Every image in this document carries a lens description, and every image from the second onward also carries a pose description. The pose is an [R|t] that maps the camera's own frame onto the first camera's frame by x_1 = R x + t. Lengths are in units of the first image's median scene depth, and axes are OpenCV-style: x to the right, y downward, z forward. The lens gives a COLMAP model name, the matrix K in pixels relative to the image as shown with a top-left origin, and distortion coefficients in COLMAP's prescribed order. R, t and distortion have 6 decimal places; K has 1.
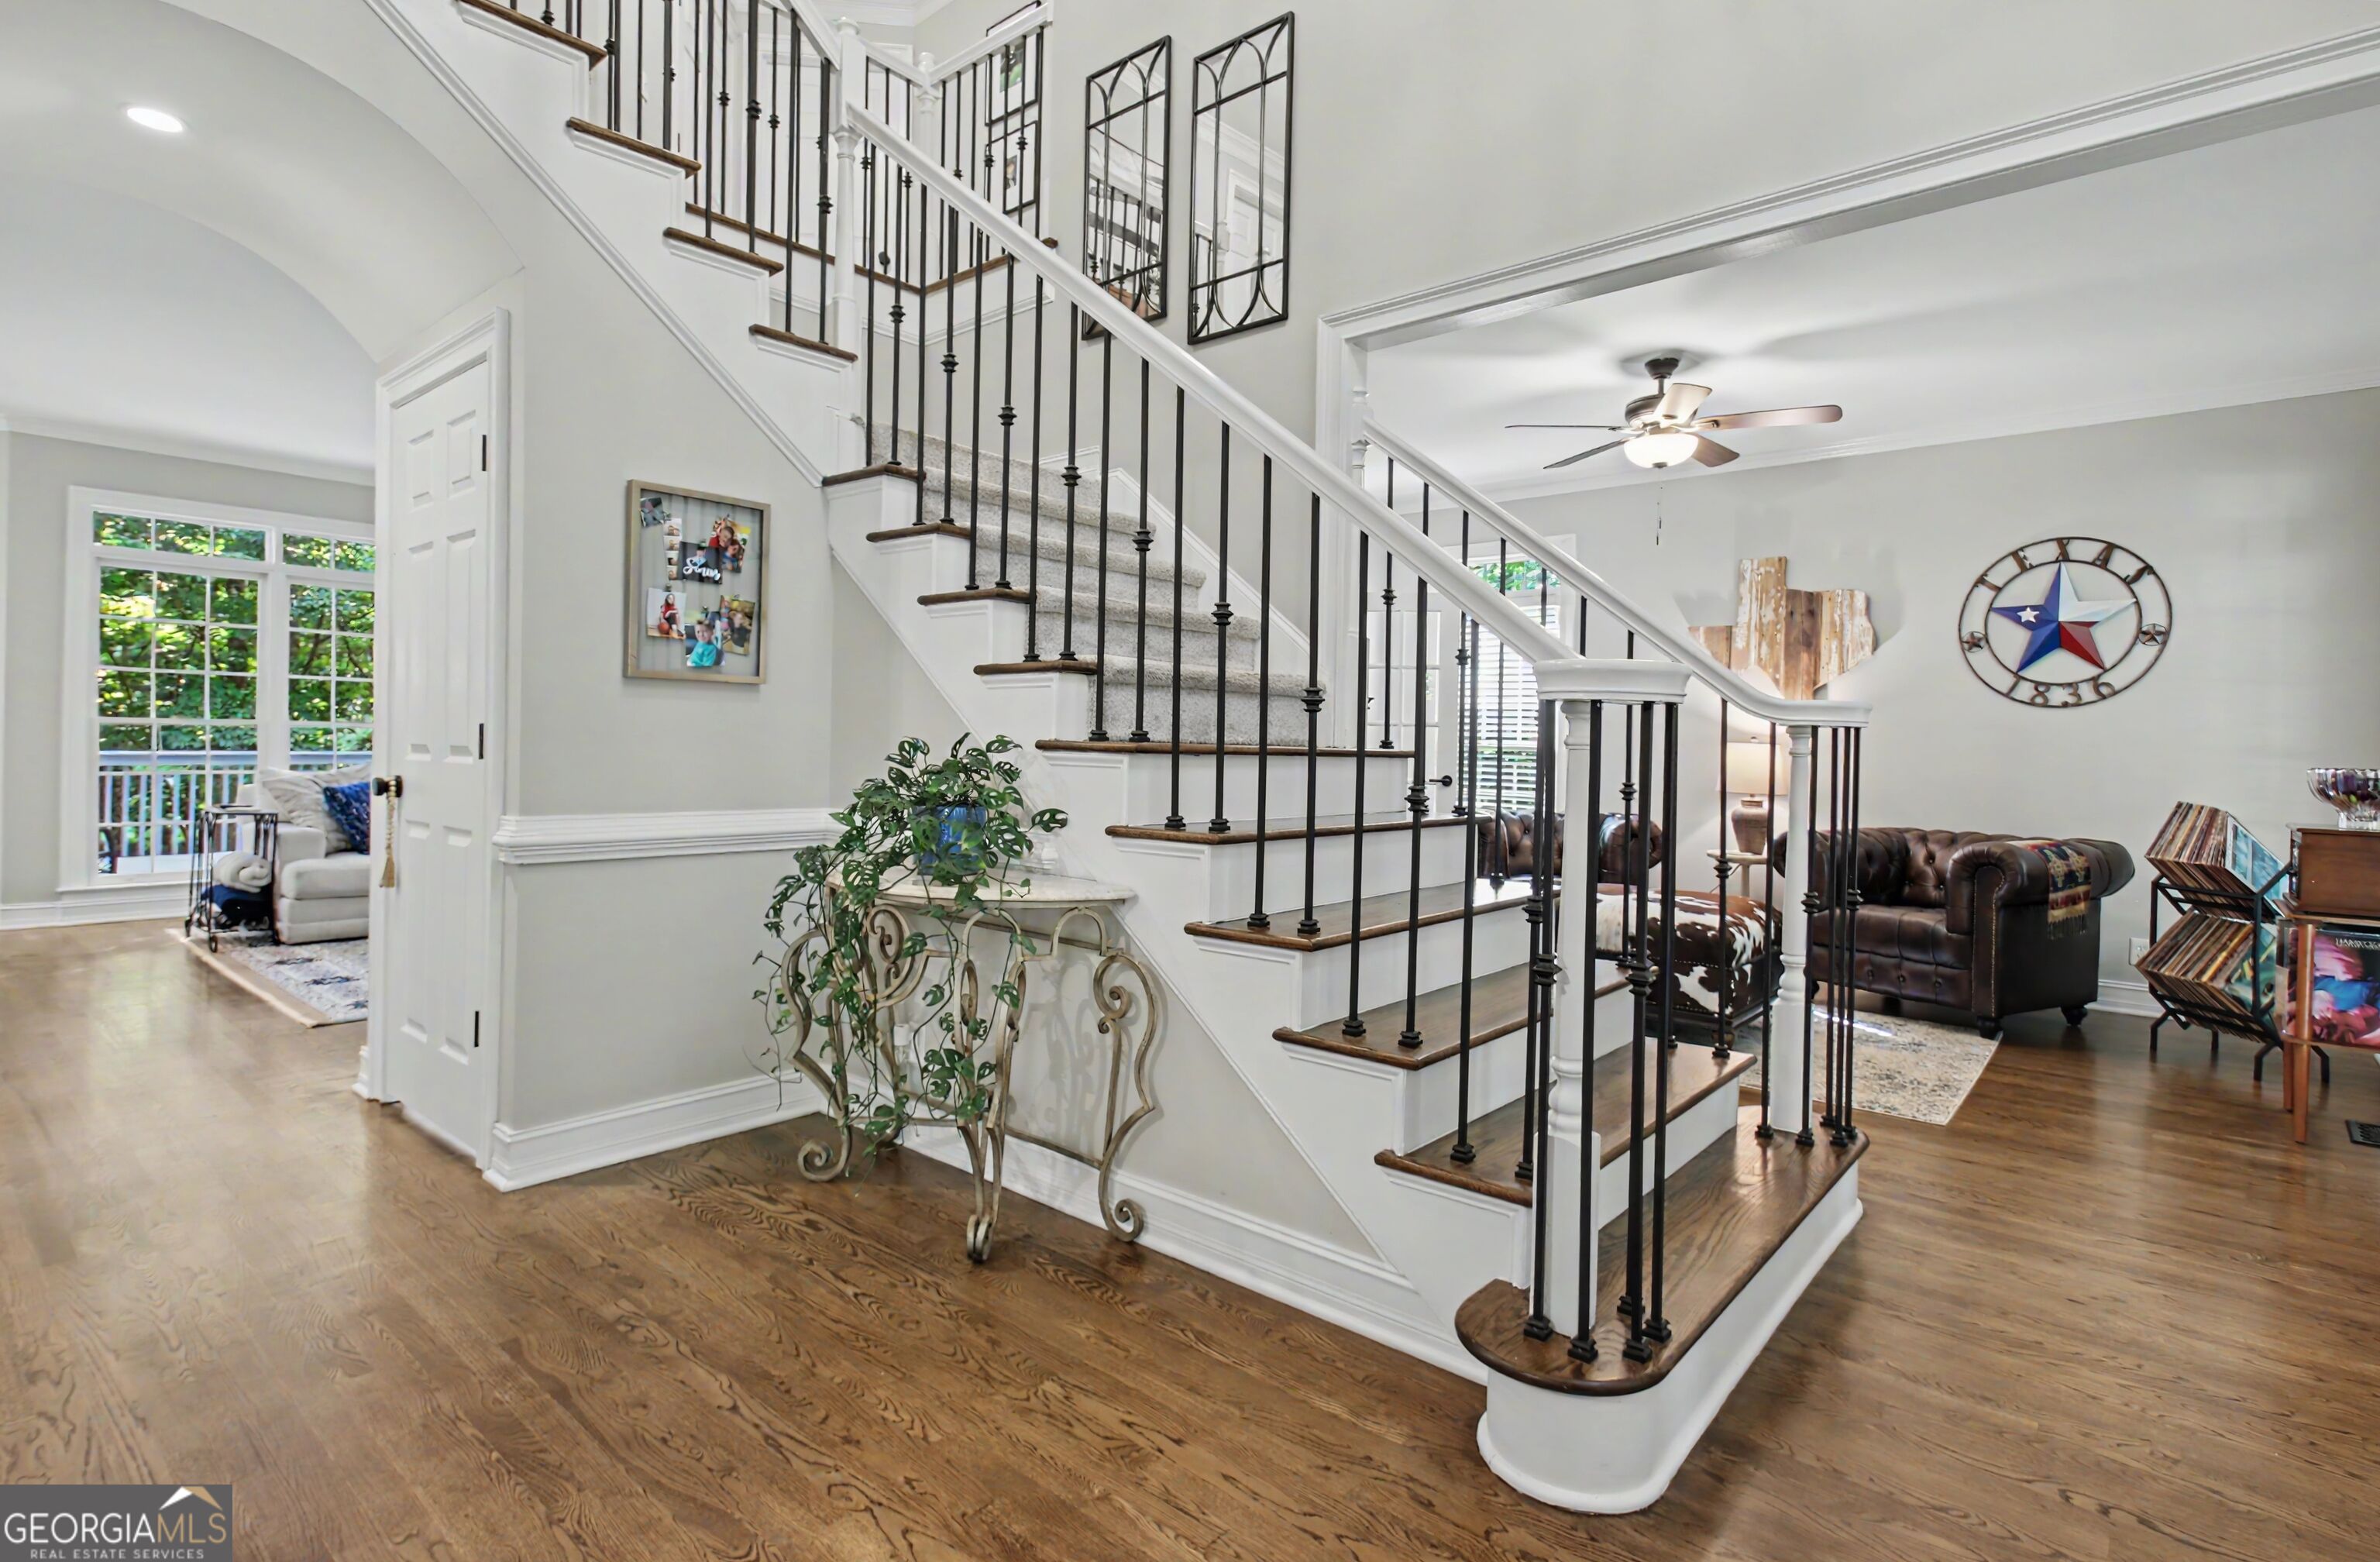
lens RADIAL K [[1172.2, 0, 1182.9], [0, 1172.2, 770.1], [0, 0, 1]] dist [0.020109, 0.000221]
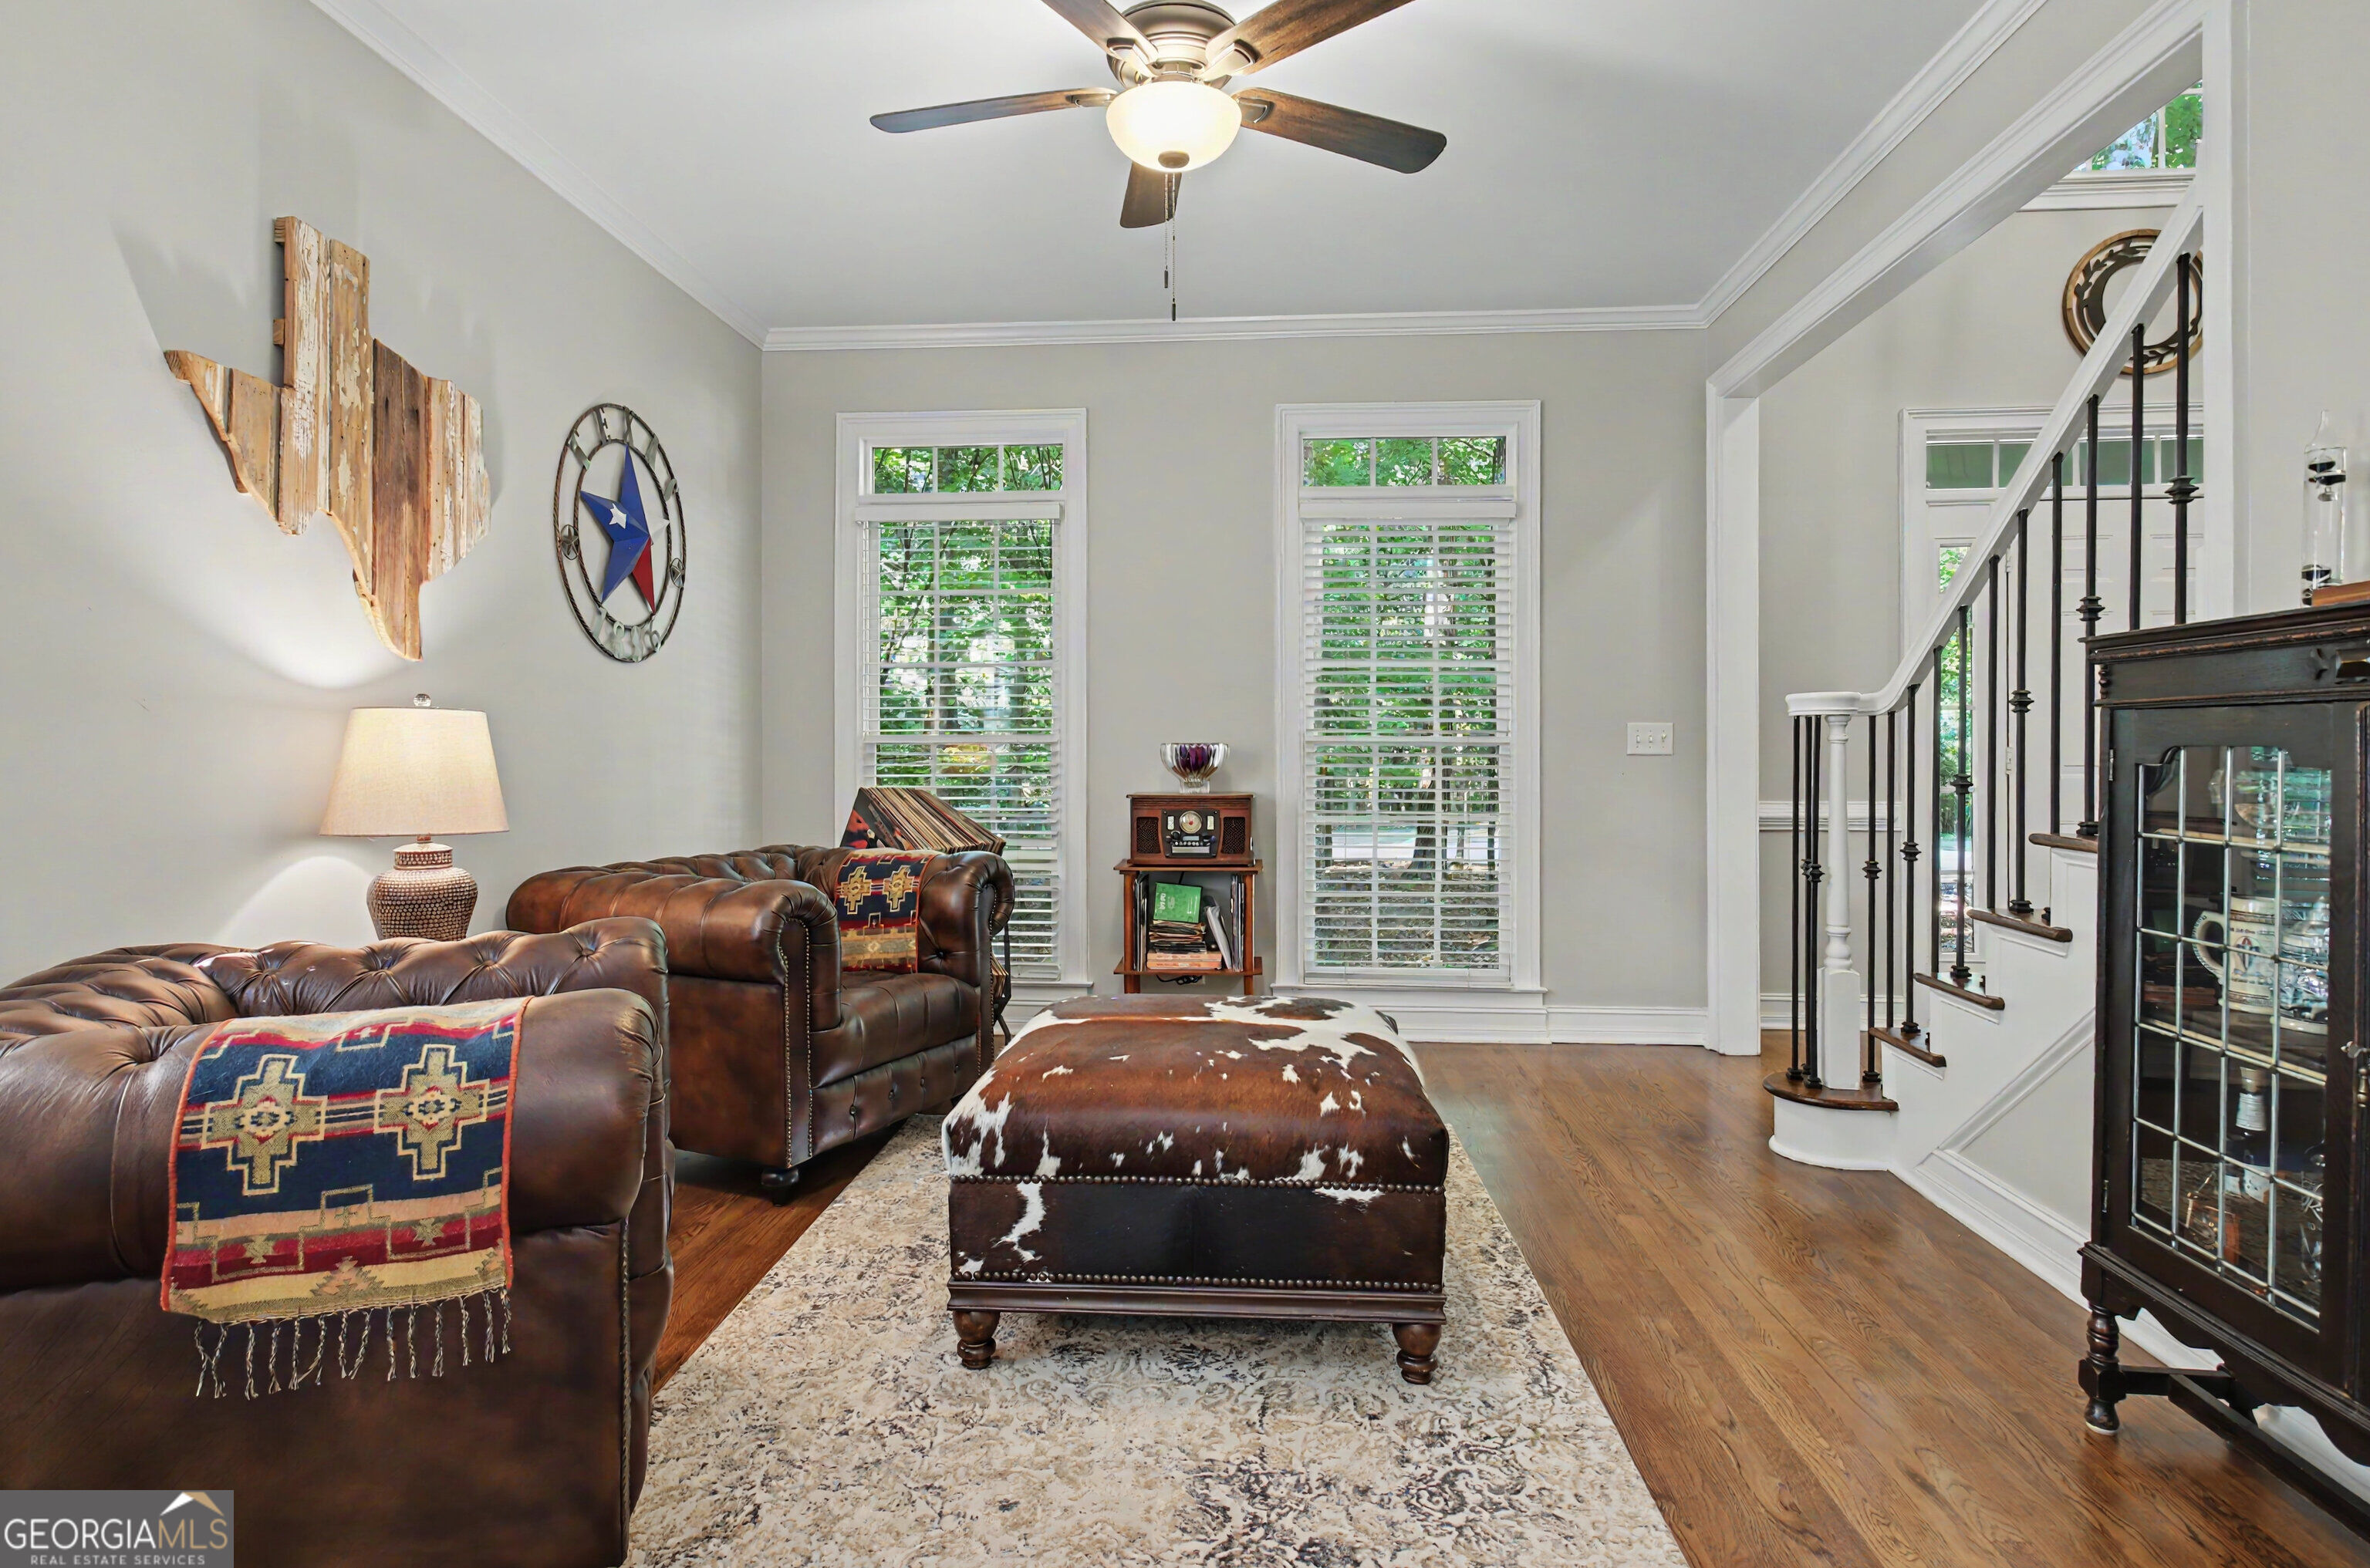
lens RADIAL K [[1241.9, 0, 1195.5], [0, 1241.9, 743.7], [0, 0, 1]] dist [-0.002164, -0.000170]
pose [[-0.609404, -0.021228, 0.792576, -0.015908], [0.004500, 0.999533, 0.030231, -0.025311], [-0.792847, 0.021989, -0.609024, 1.135404]]
